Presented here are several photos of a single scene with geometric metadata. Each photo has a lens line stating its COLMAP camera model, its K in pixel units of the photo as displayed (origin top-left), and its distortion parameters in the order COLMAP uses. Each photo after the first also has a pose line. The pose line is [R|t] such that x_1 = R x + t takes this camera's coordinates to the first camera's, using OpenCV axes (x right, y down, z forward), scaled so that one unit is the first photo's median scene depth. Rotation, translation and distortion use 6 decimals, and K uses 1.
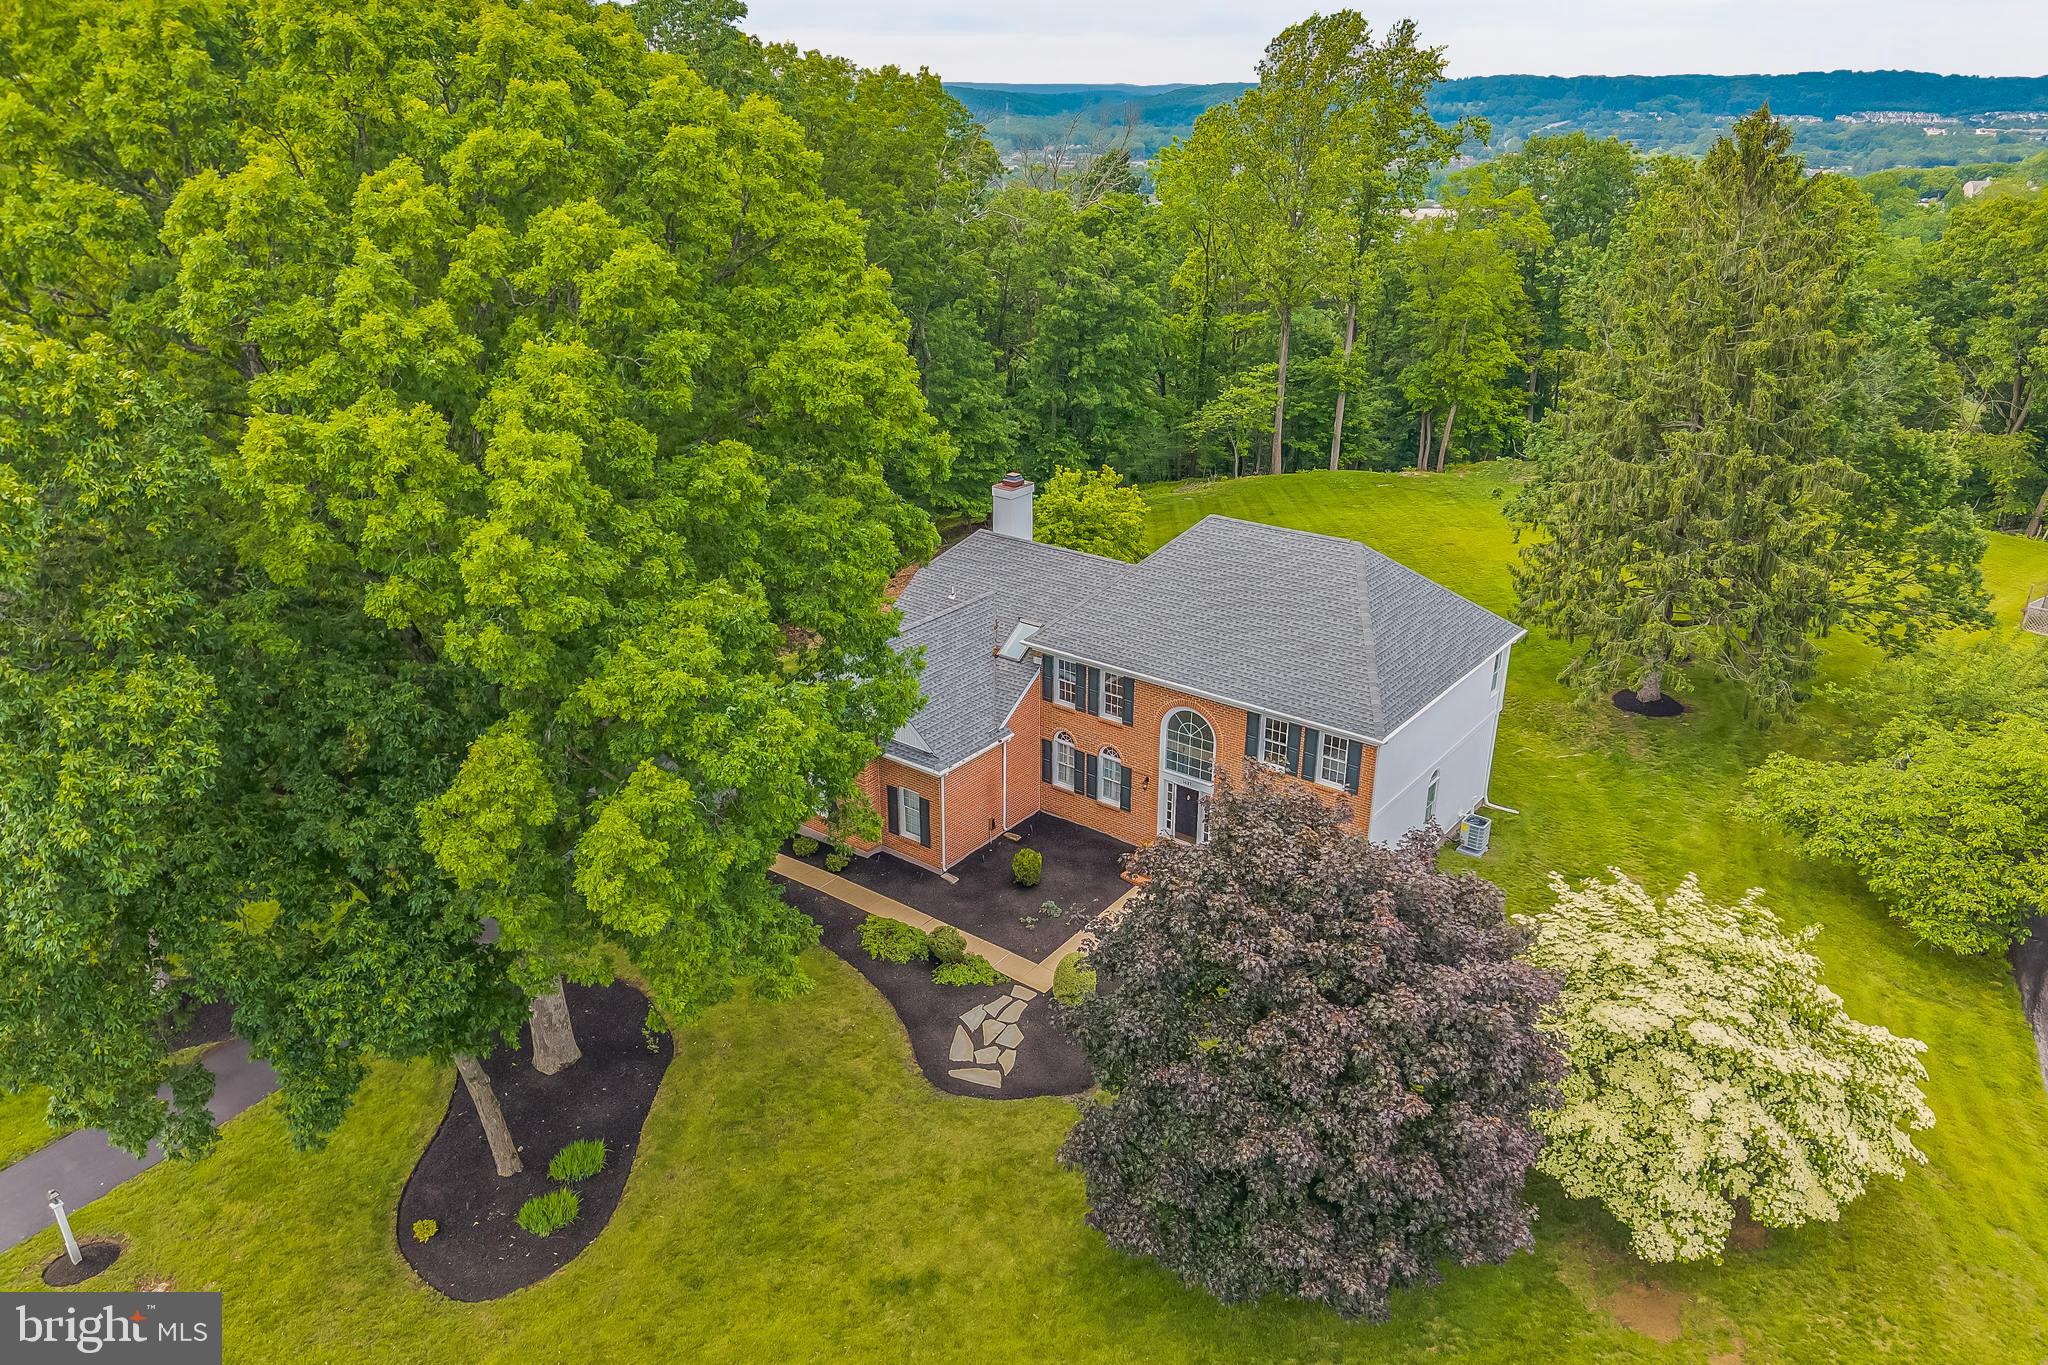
lens RADIAL K [[1383.6, 0, 1053.9], [0, 1383.6, 788.8], [0, 0, 1]] dist [0.033253, -0.025879]
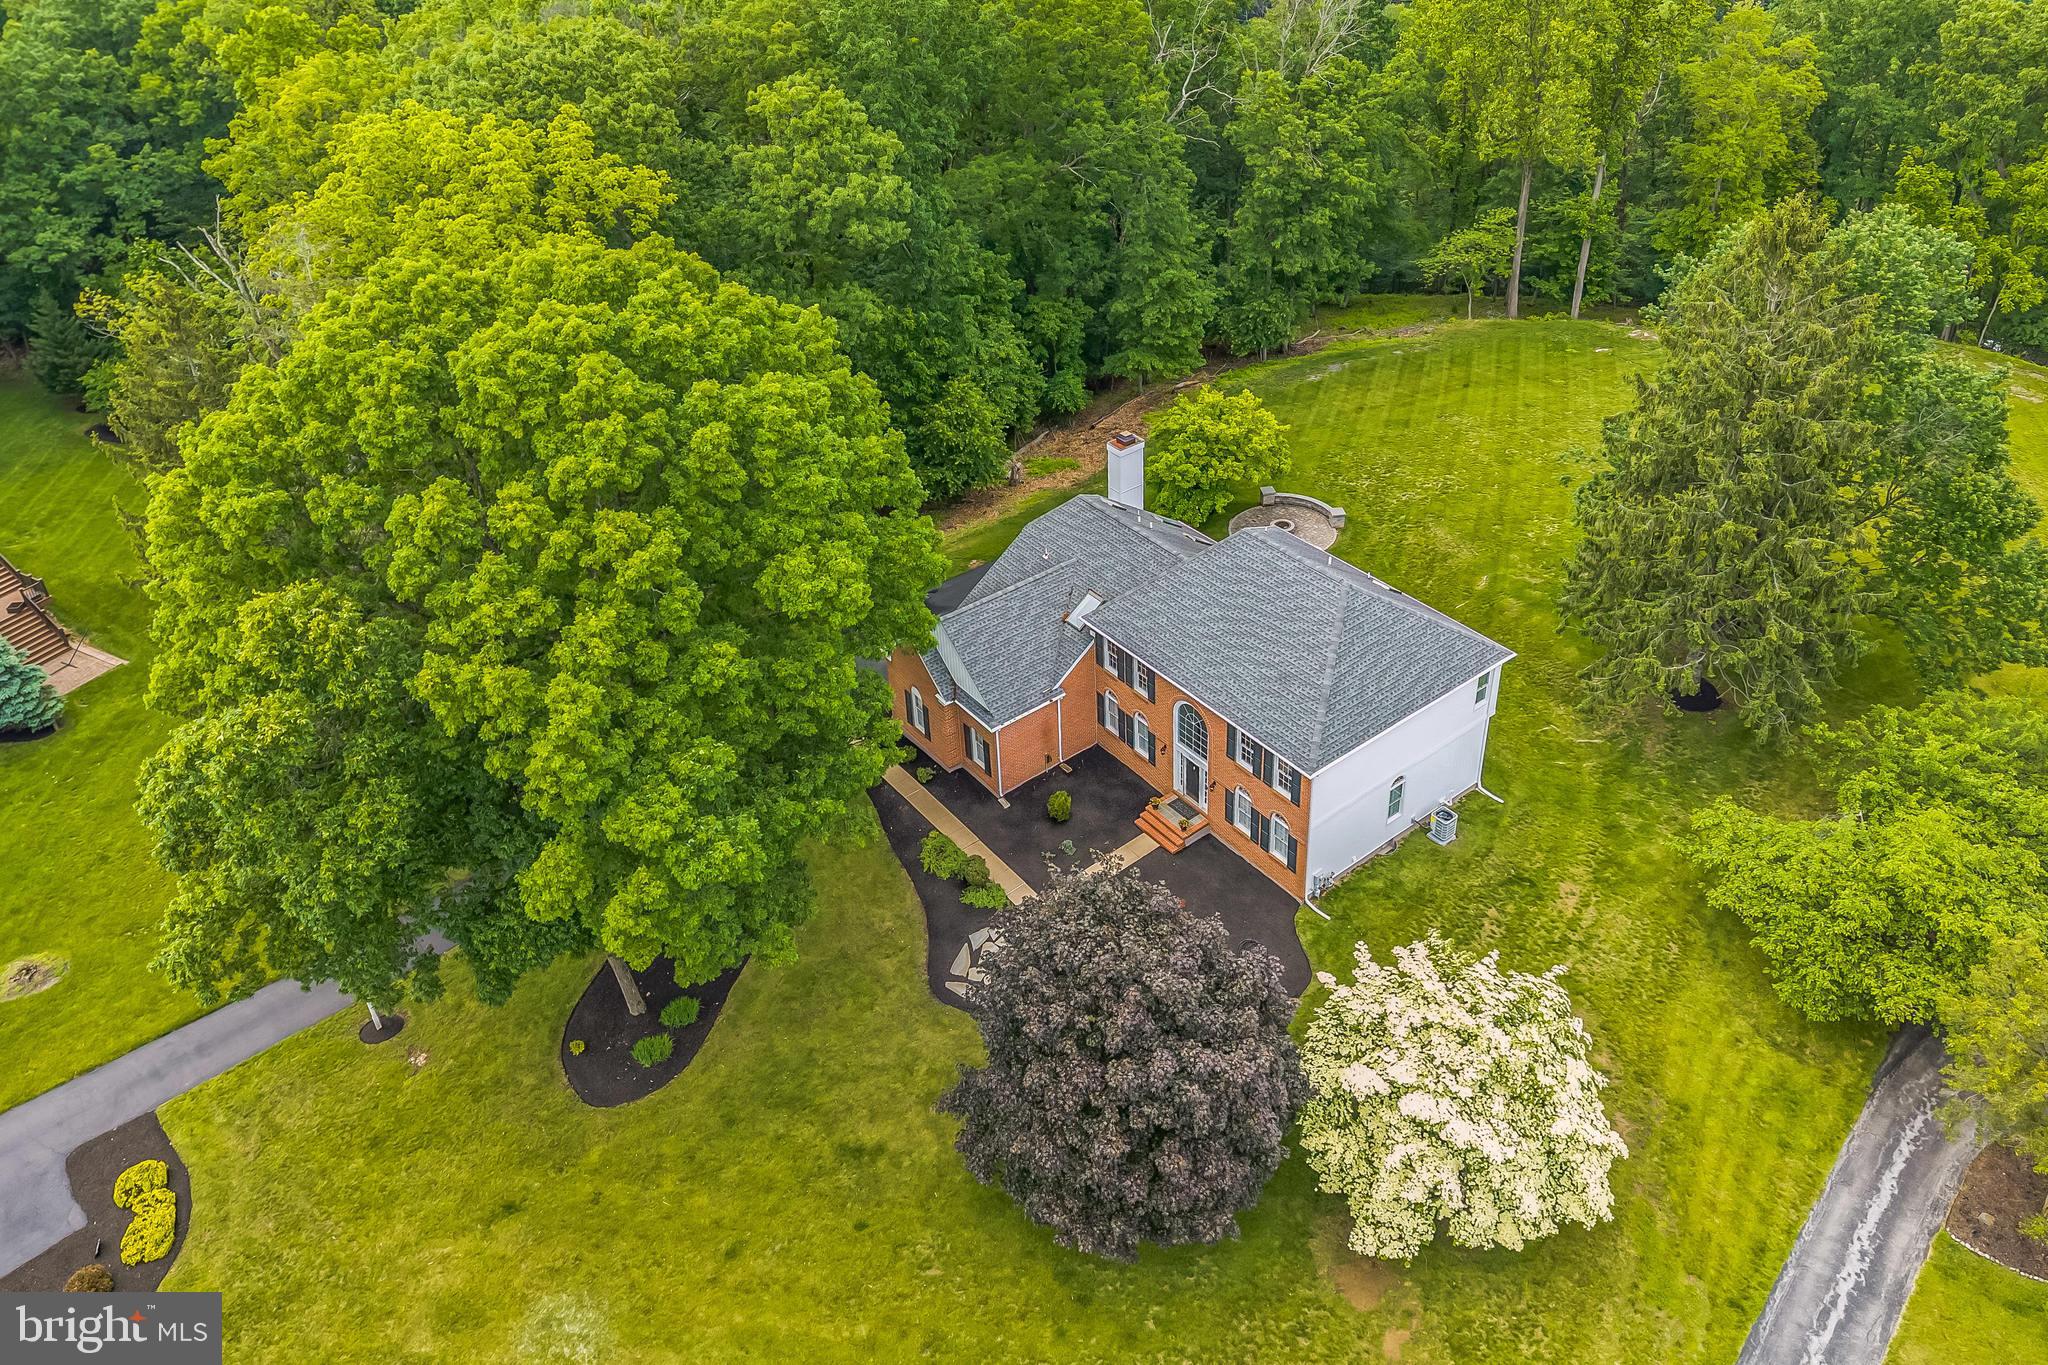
lens RADIAL K [[1383.6, 0, 1017.6], [0, 1383.6, 676.4], [0, 0, 1]] dist [0.033253, -0.025879]
pose [[0.964770, 0.110116, -0.238943, 0.308324], [-0.076456, 0.986347, 0.145854, -0.320073], [0.251742, -0.122447, 0.960017, -0.258800]]
